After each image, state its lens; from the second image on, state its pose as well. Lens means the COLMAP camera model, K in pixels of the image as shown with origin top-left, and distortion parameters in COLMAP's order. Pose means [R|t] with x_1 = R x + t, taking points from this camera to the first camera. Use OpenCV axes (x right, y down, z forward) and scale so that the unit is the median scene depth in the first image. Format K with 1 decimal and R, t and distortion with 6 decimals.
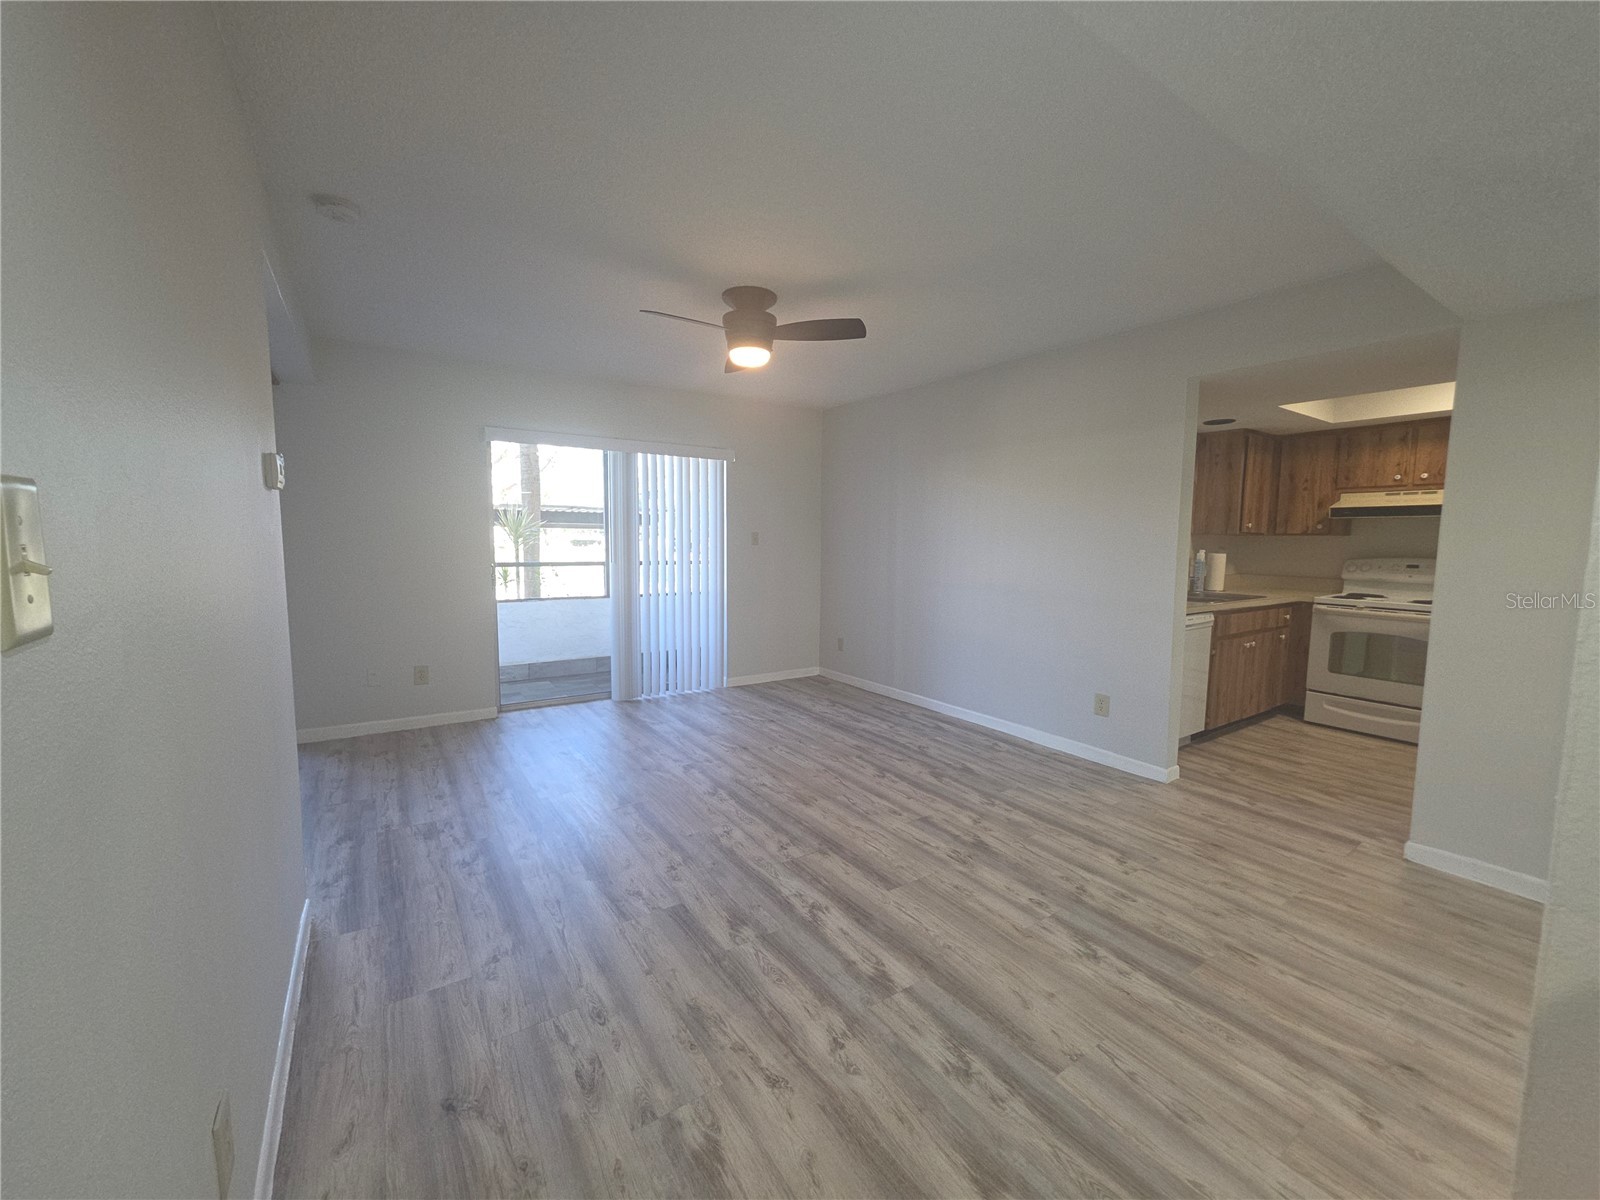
lens RADIAL K [[636.3, 0, 808.4], [0, 636.3, 597.2], [0, 0, 1]] dist [-0.000825, -0.000079]
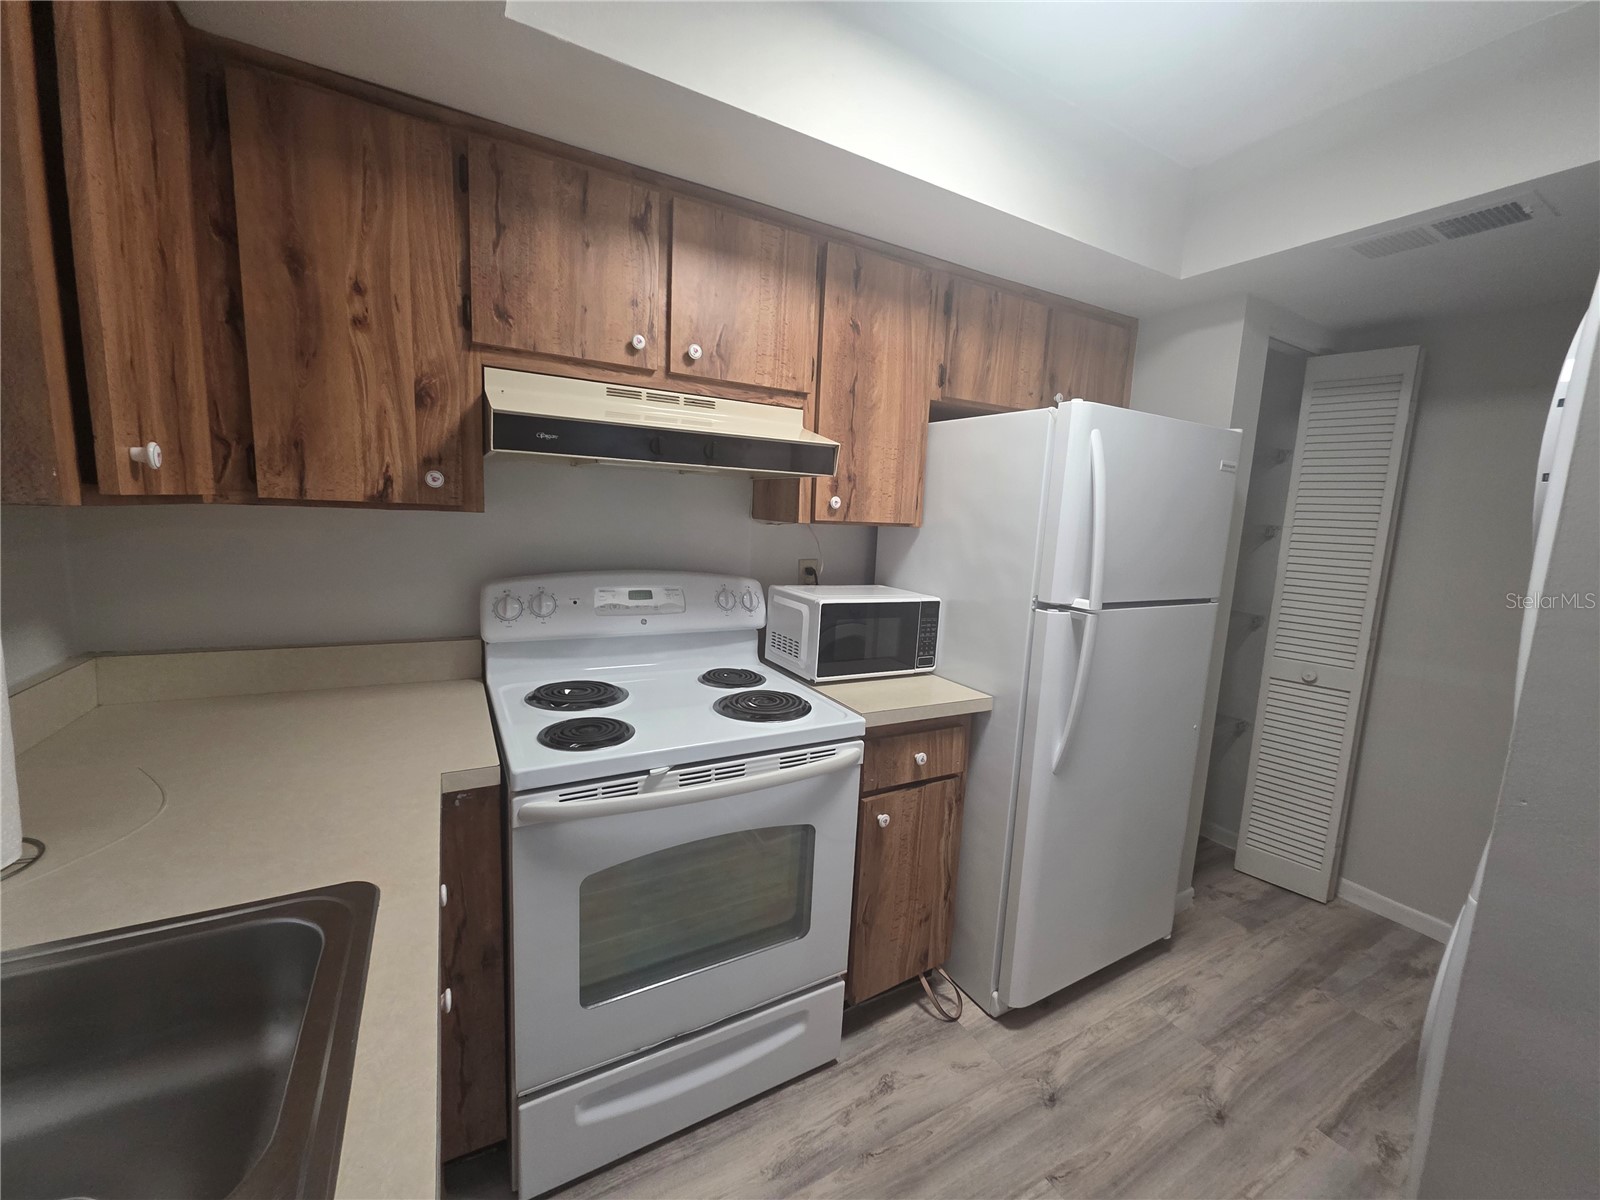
lens RADIAL K [[636.3, 0, 805.6], [0, 636.3, 600.0], [0, 0, 1]] dist [-0.000825, -0.000079]
pose [[0.083158, -0.146639, 0.985689, 0.737732], [0.044313, 0.988680, 0.143345, -0.125099], [-0.995551, 0.031758, 0.088715, 1.116306]]
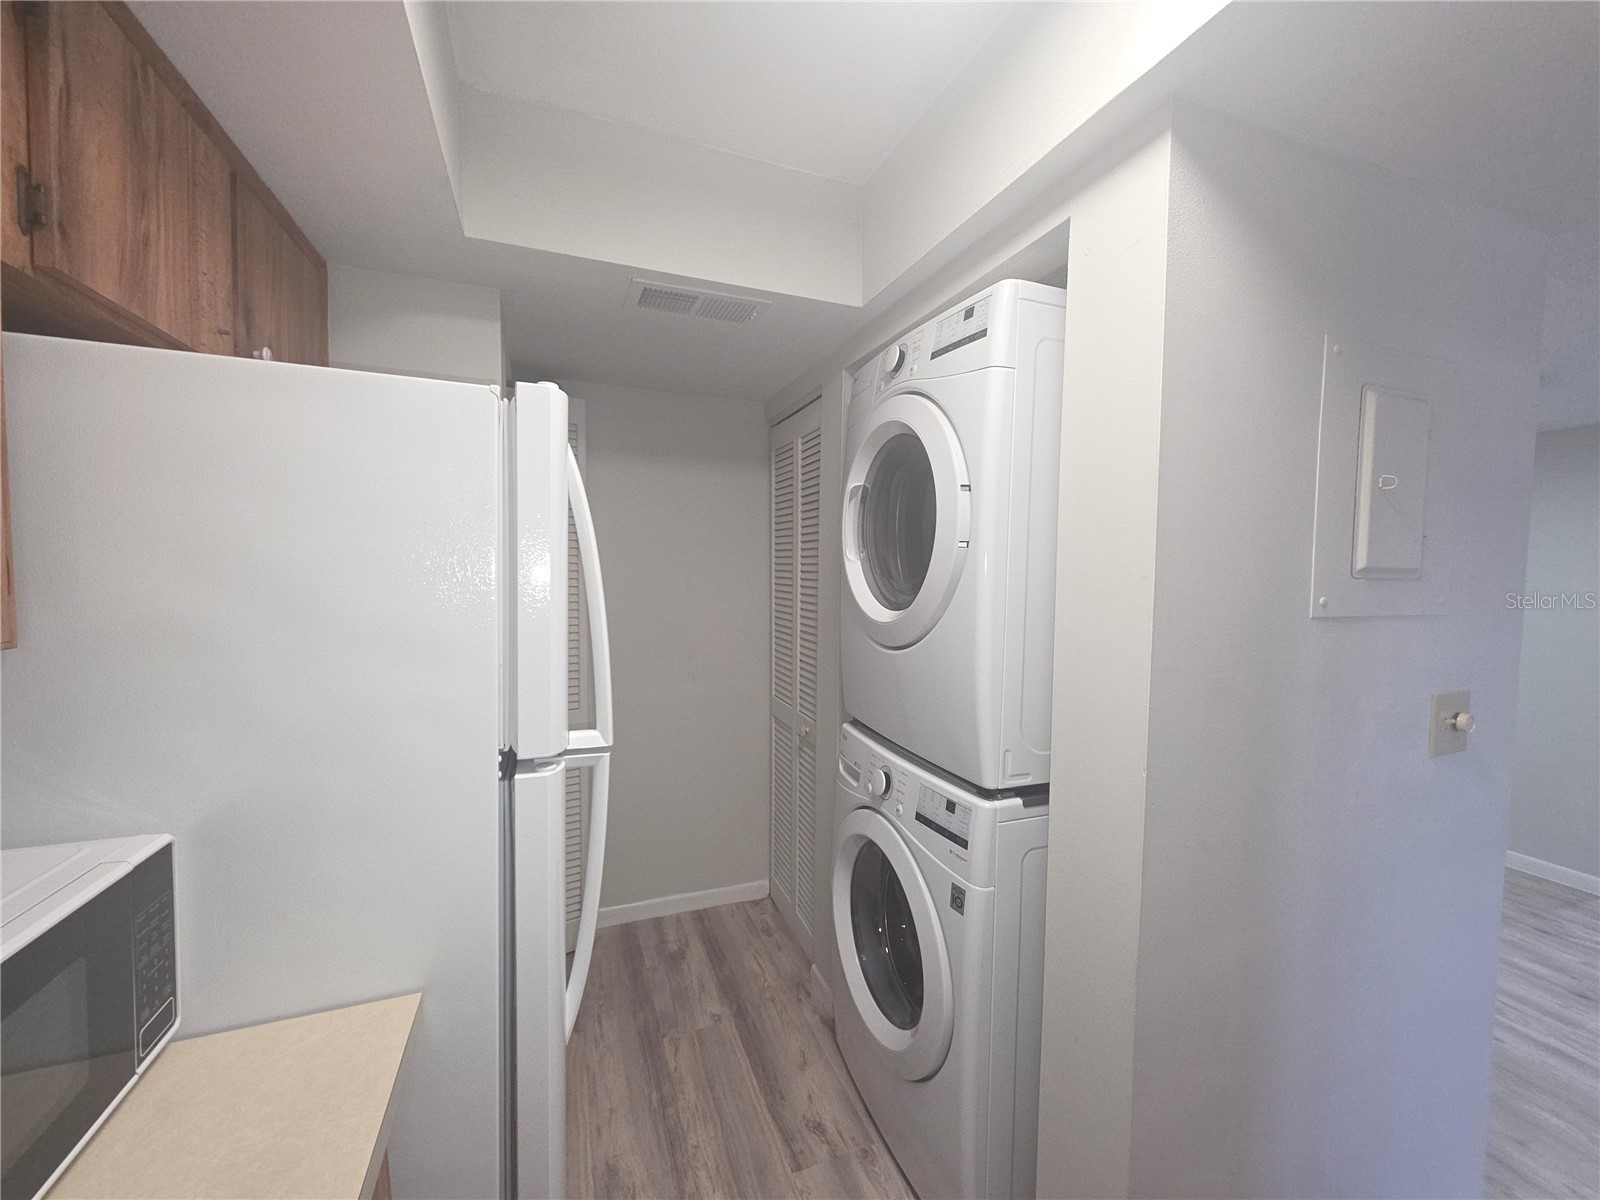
lens RADIAL K [[636.3, 0, 799.0], [0, 636.3, 596.3], [0, 0, 1]] dist [-0.000825, -0.000079]
pose [[-0.973608, -0.034328, 0.225631, 1.055055], [-0.002948, 0.990433, 0.137966, -0.144096], [-0.228208, 0.133660, -0.964394, 1.186714]]
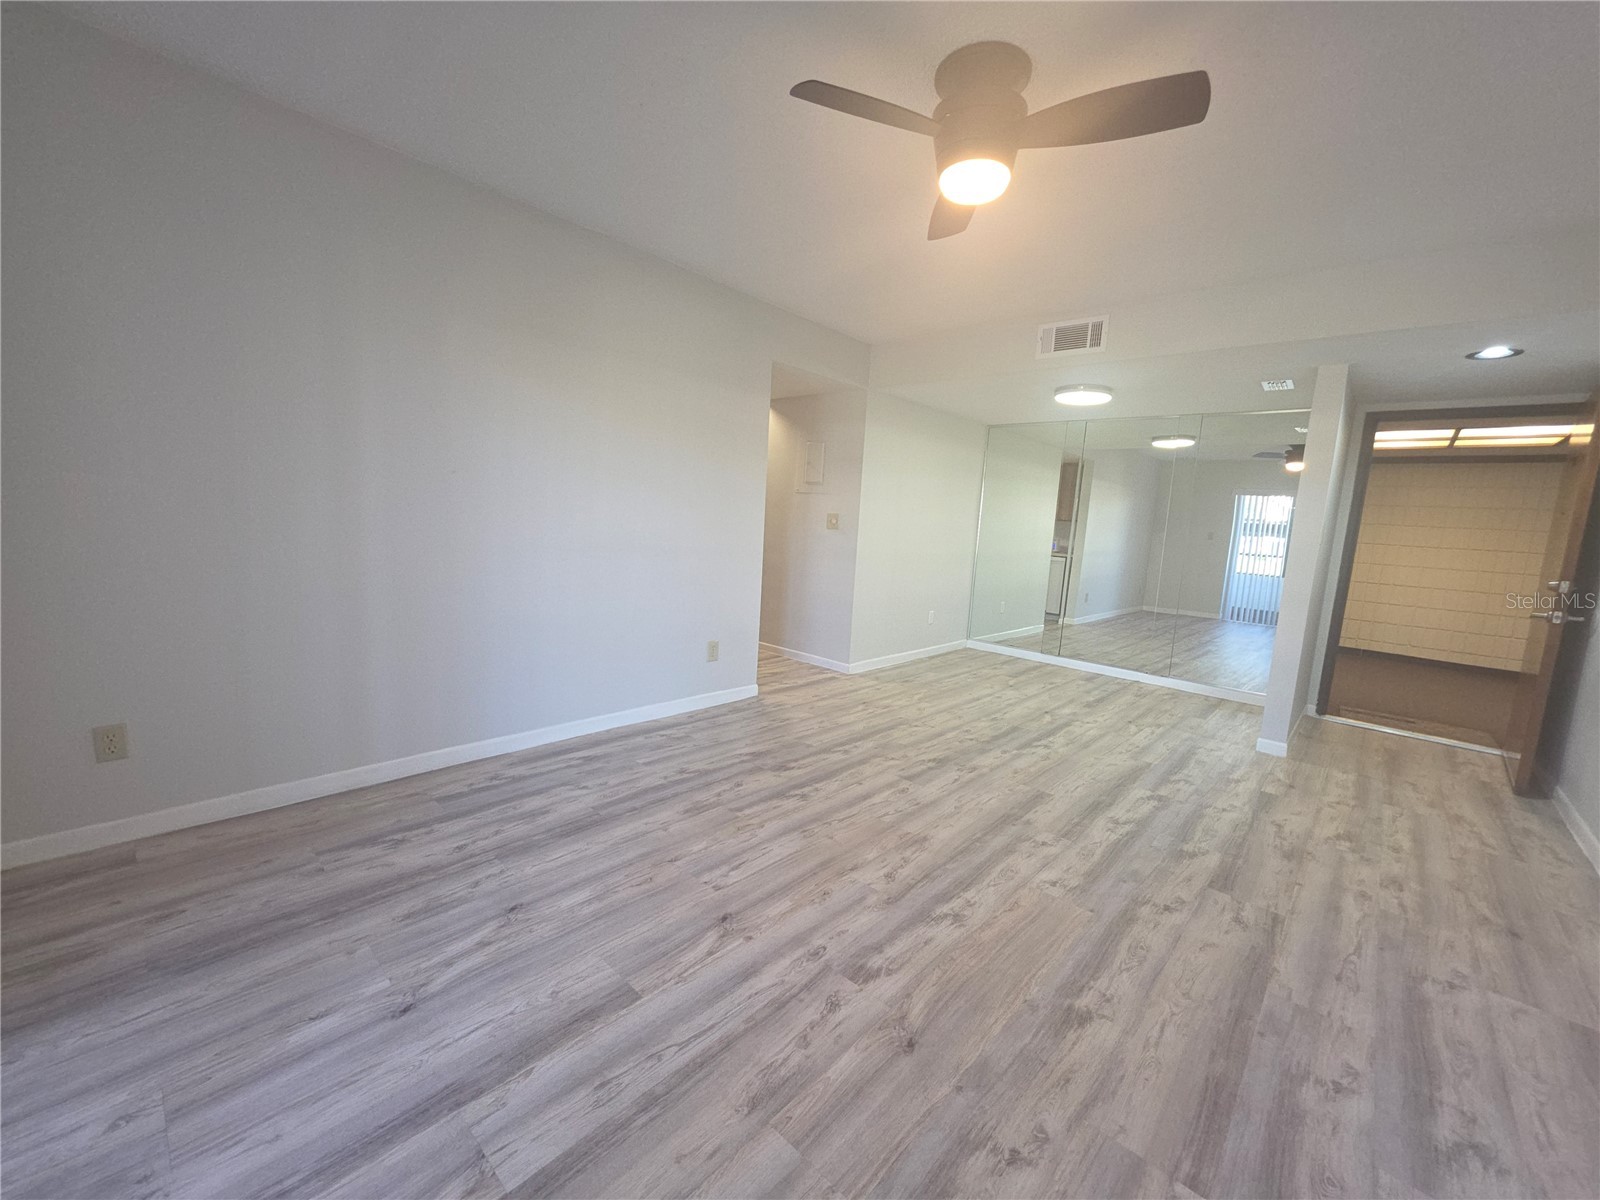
lens RADIAL K [[636.3, 0, 804.4], [0, 636.3, 599.1], [0, 0, 1]] dist [-0.000825, -0.000079]
pose [[-0.221732, -0.151798, 0.963220, -0.598976], [0.028933, 0.986350, 0.162103, -0.084202], [-0.974678, 0.063812, -0.214314, 1.144148]]
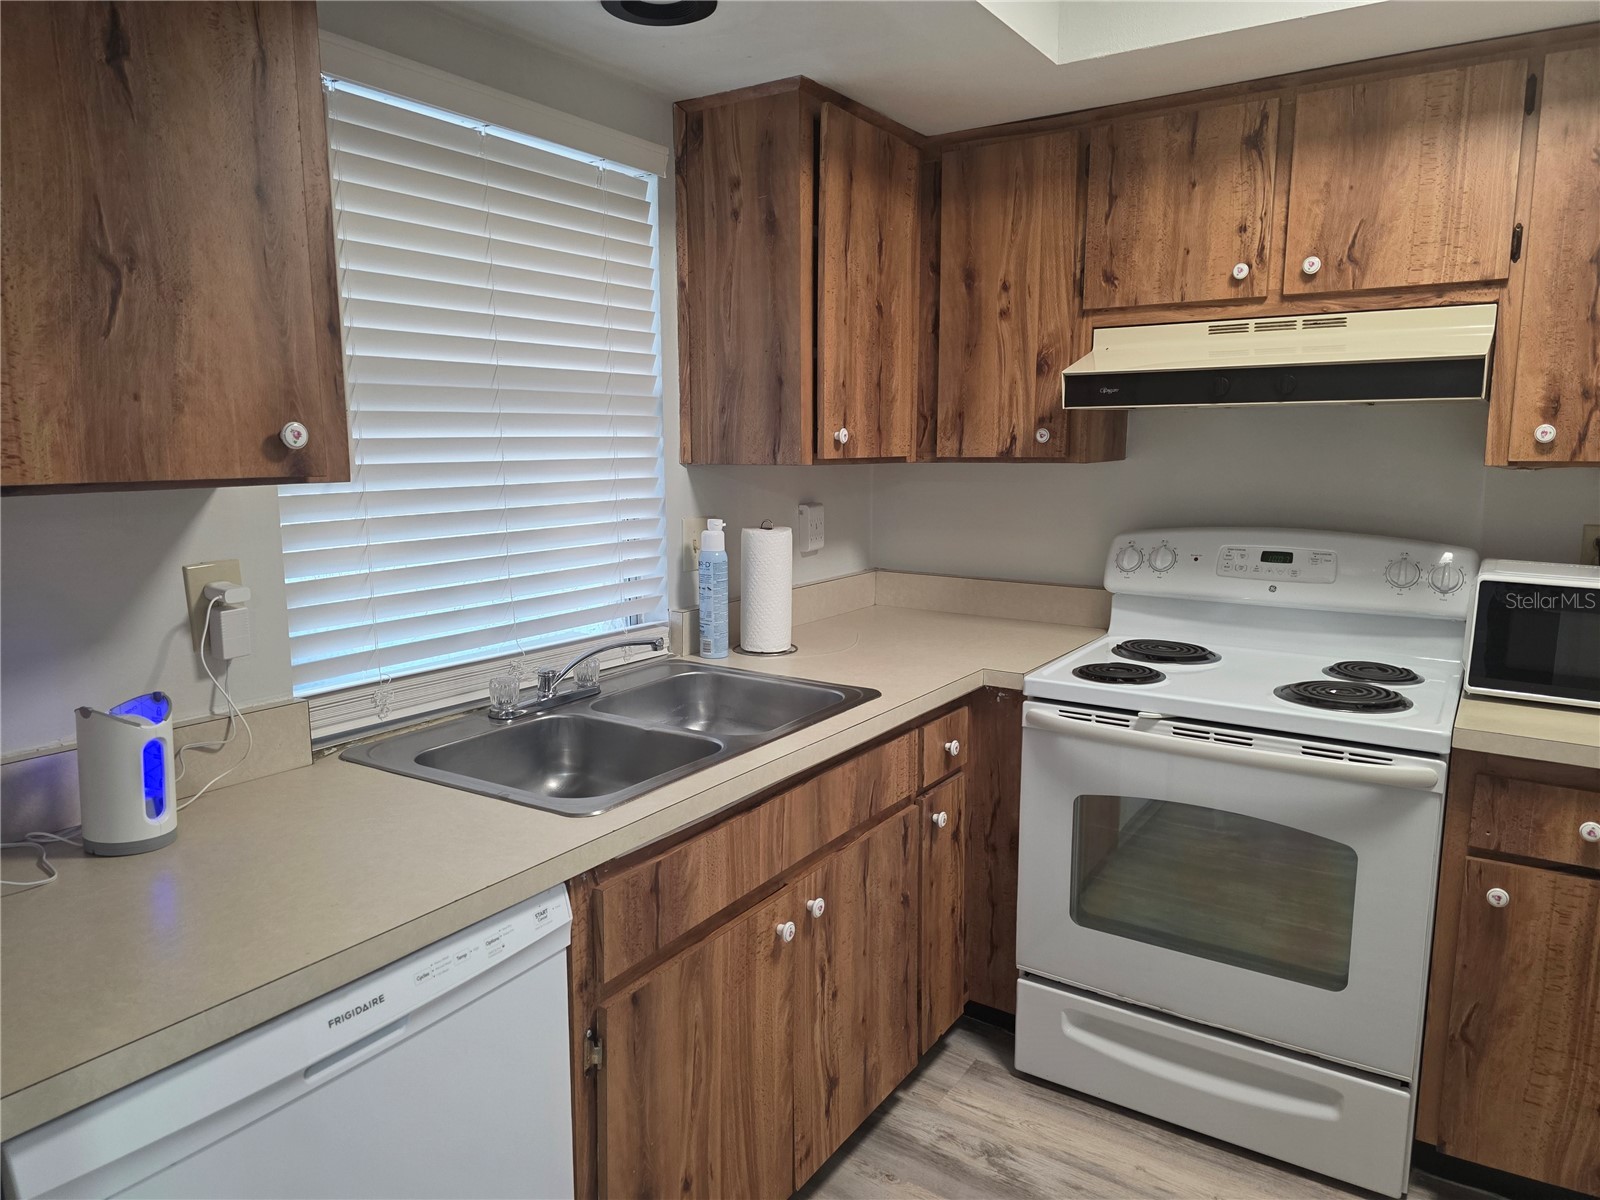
lens RADIAL K [[1070.2, 0, 794.3], [0, 1070.2, 605.5], [0, 0, 1]] dist [0.052899, -0.048110]
pose [[0.925867, -0.072310, 0.370865, 0.662073], [0.047772, 0.996043, 0.074942, -0.099242], [-0.374817, -0.051670, 0.925658, 0.746592]]
